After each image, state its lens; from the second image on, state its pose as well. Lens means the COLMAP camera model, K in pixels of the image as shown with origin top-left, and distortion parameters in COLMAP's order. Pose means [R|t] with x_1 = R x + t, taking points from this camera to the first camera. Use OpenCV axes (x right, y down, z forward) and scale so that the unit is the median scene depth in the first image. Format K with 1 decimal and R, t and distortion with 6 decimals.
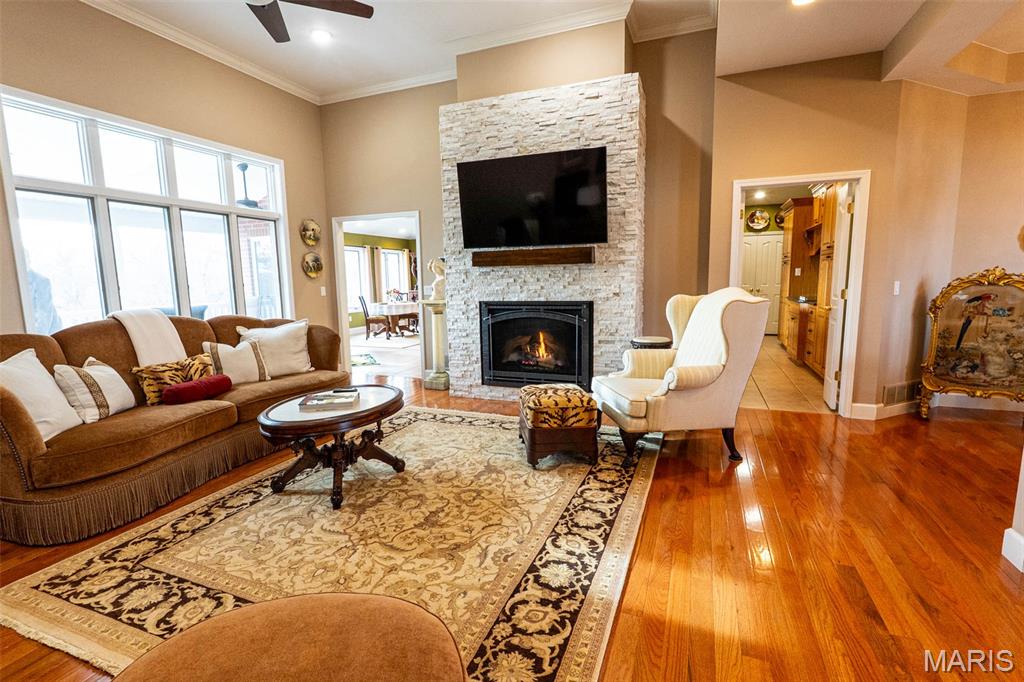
lens RADIAL K [[469.0, 0, 510.5], [0, 469.0, 340.9], [0, 0, 1]] dist [-0.007317, 0.000439]
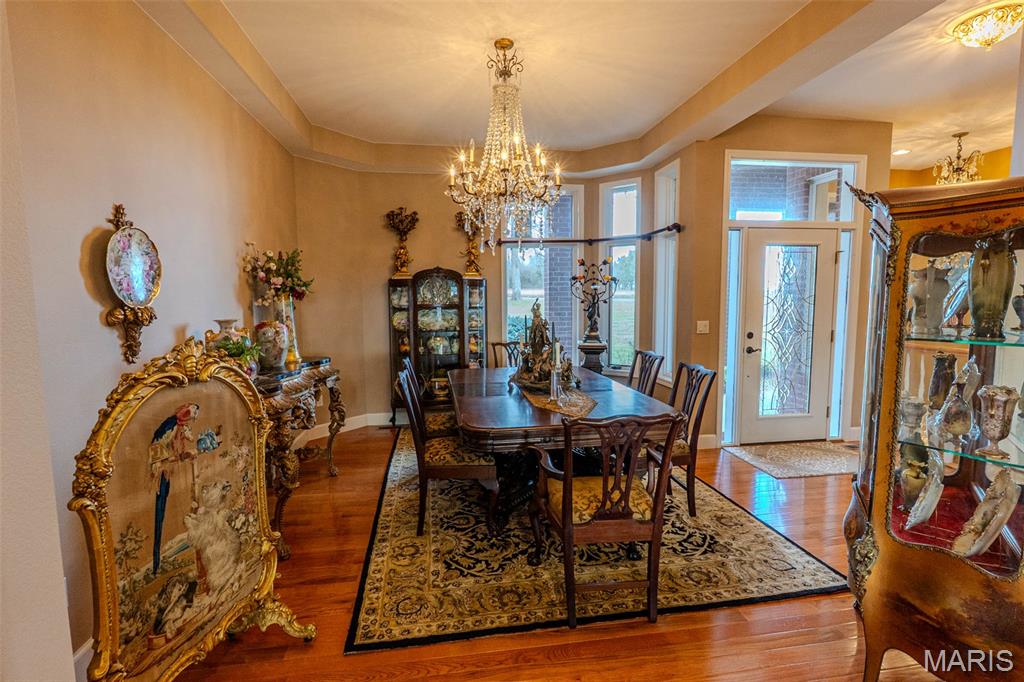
lens RADIAL K [[469.0, 0, 513.5], [0, 469.0, 342.7], [0, 0, 1]] dist [-0.007317, 0.000439]
pose [[-0.515149, -0.060530, 0.854961, 0.489237], [0.128976, 0.980670, 0.147143, -0.157483], [-0.847341, 0.186070, -0.497384, 0.851628]]
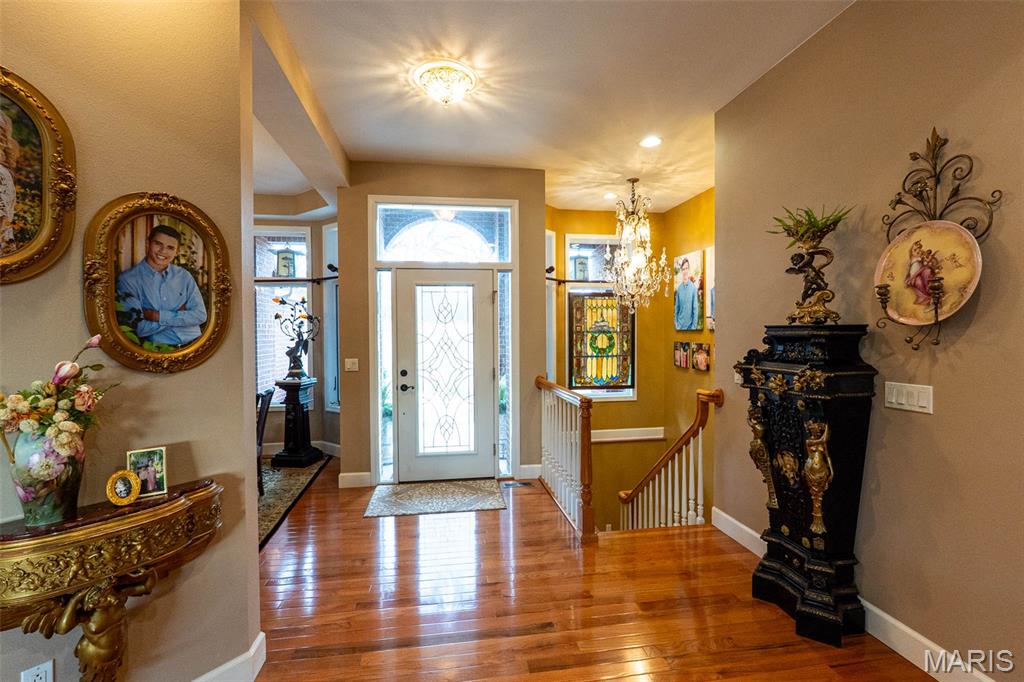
lens RADIAL K [[469.0, 0, 510.2], [0, 469.0, 339.5], [0, 0, 1]] dist [-0.007317, 0.000439]
pose [[-0.515000, 0.006762, 0.857163, 0.085977], [0.127406, 0.989466, 0.068743, -0.071151], [-0.847669, 0.144610, -0.510437, 0.226240]]
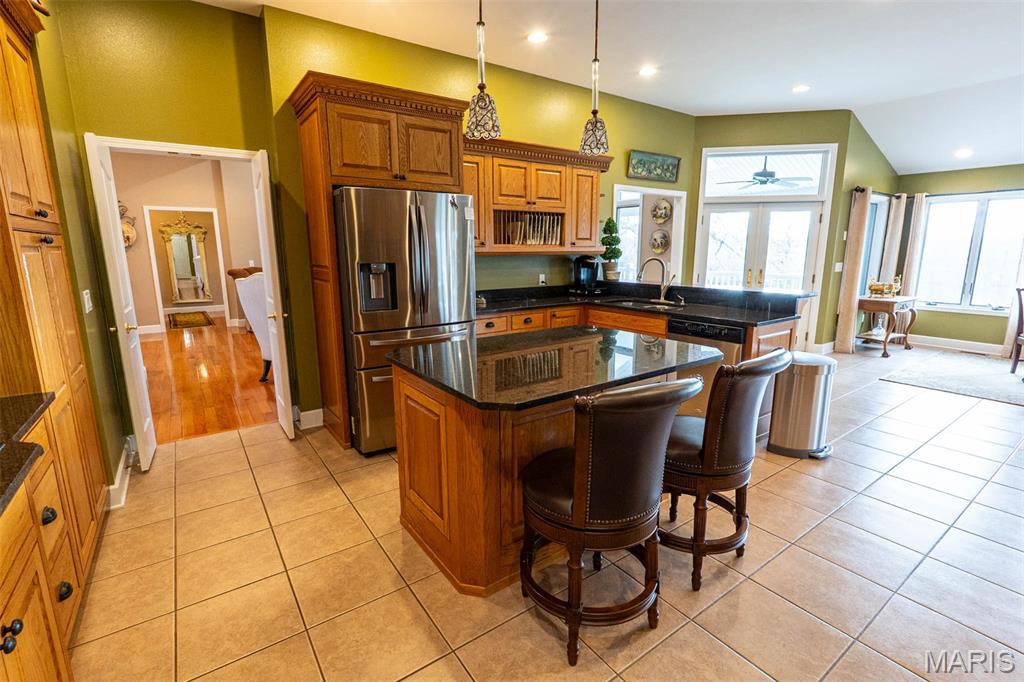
lens RADIAL K [[469.0, 0, 512.9], [0, 469.0, 344.3], [0, 0, 1]] dist [-0.007317, 0.000439]
pose [[-0.542085, 0.187835, -0.819062, 0.978792], [-0.097821, 0.953966, 0.283514, -0.299016], [0.834611, 0.233810, -0.498756, 1.868490]]
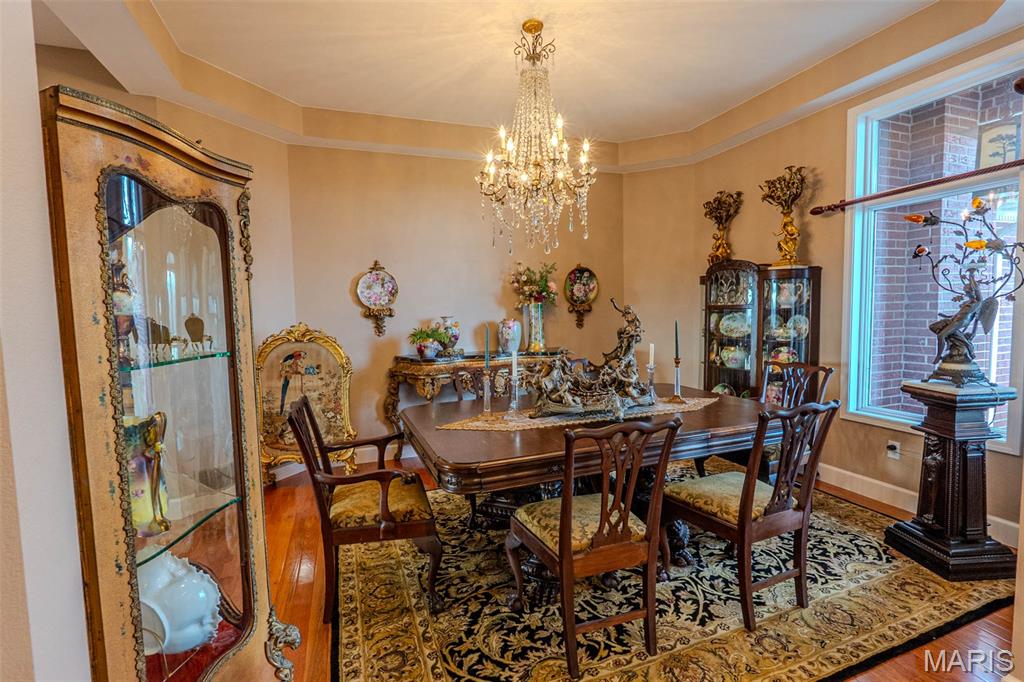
lens RADIAL K [[469.0, 0, 508.4], [0, 469.0, 343.9], [0, 0, 1]] dist [-0.007317, 0.000439]
pose [[0.744055, -0.048797, 0.666335, 0.641952], [0.097435, 0.994592, -0.035964, -0.037364], [-0.660976, 0.091683, 0.744785, 0.026031]]
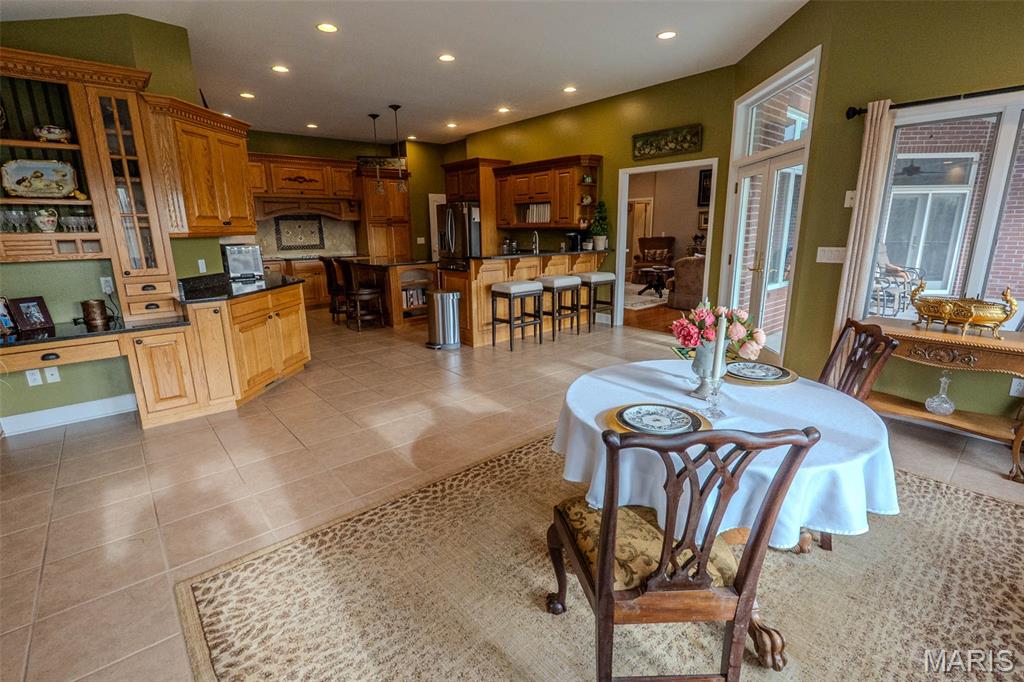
lens RADIAL K [[469.0, 0, 511.1], [0, 469.0, 339.5], [0, 0, 1]] dist [-0.007317, 0.000439]
pose [[-0.888268, -0.079112, 0.452462, -0.654079], [0.088103, 0.937421, 0.336868, -0.401723], [-0.450797, 0.339093, -0.825710, 2.904263]]
